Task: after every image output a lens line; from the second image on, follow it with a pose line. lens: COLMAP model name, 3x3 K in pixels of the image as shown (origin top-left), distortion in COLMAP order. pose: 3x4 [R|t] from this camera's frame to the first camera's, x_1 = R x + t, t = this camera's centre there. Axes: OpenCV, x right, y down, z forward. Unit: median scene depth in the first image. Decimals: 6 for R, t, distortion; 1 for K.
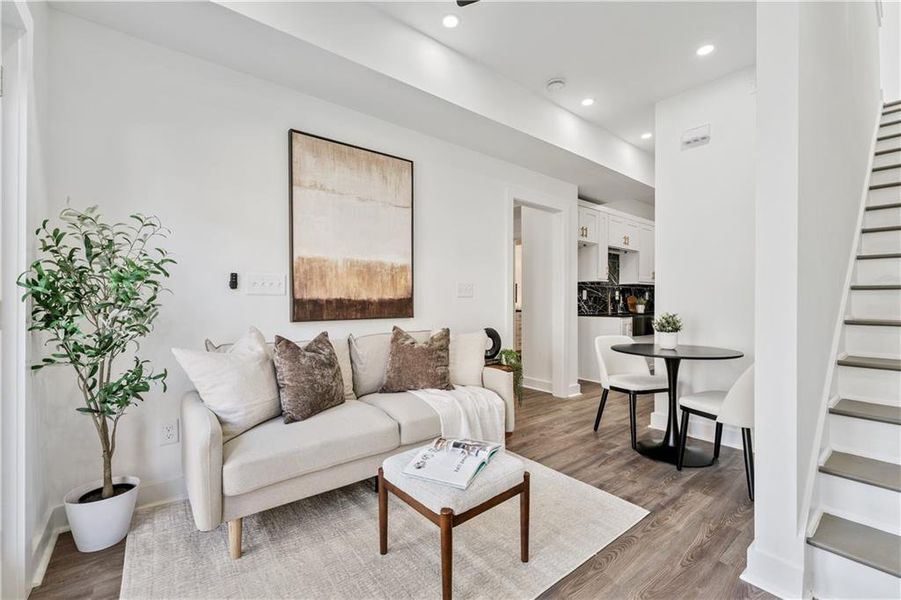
lens RADIAL K [[381.1, 0, 453.4], [0, 381.1, 302.8], [0, 0, 1]] dist [-0.001437, -0.000062]
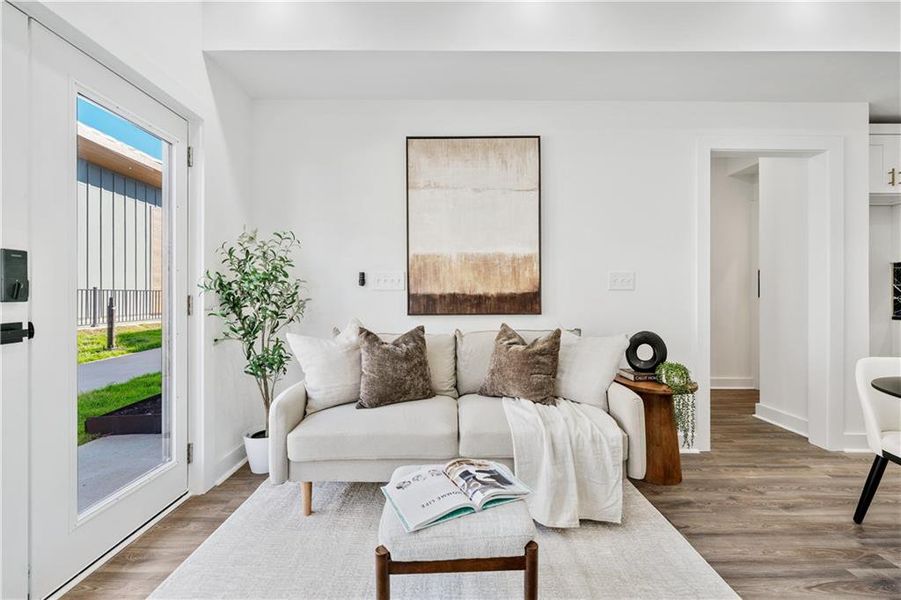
lens RADIAL K [[370.5, 0, 451.2], [0, 370.5, 297.3], [0, 0, 1]] dist [-0.001236, 0.000075]
pose [[0.782553, -0.000009, -0.622585, 0.296476], [-0.000242, 1.000000, -0.000318, -0.000312], [0.622585, 0.000400, 0.782552, 0.232190]]
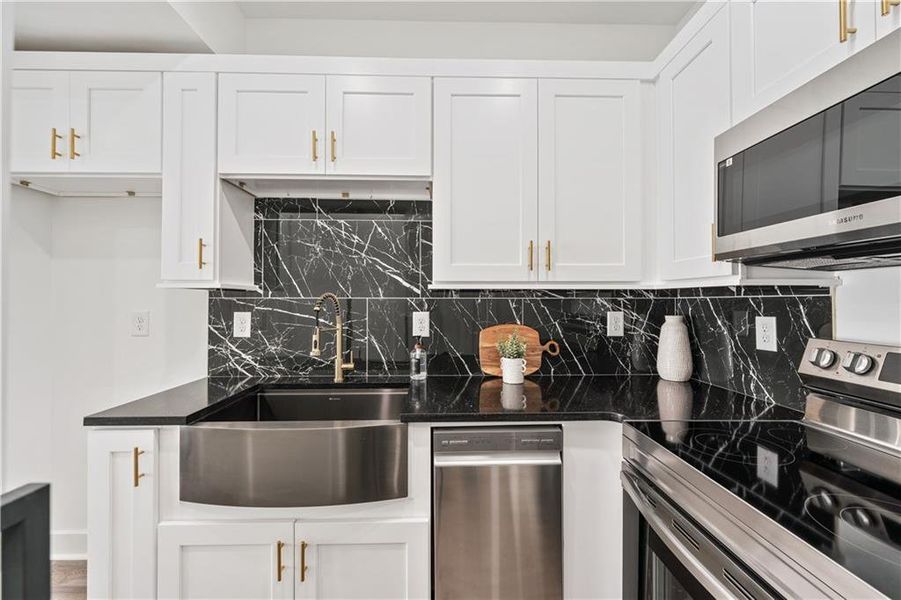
lens RADIAL K [[370.5, 0, 451.2], [0, 370.5, 297.3], [0, 0, 1]] dist [-0.001236, 0.000075]
pose [[0.790541, -0.008040, -0.612356, 1.499203], [-0.000289, 0.999909, -0.013502, -0.087315], [0.612409, 0.010851, 0.790467, 1.764808]]
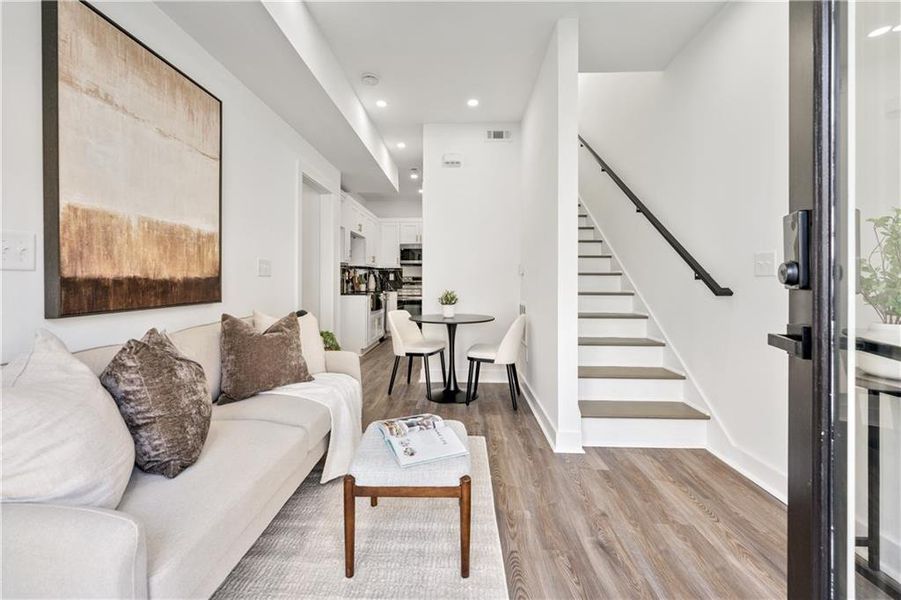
lens RADIAL K [[364.3, 0, 449.0], [0, 364.3, 280.9], [0, 0, 1]] dist [-0.002059, -0.000296]
pose [[0.656074, 0.000245, 0.754697, -0.406896], [0.001660, 0.999997, -0.001768, -0.002708], [-0.754695, 0.002413, 0.656072, 0.181959]]
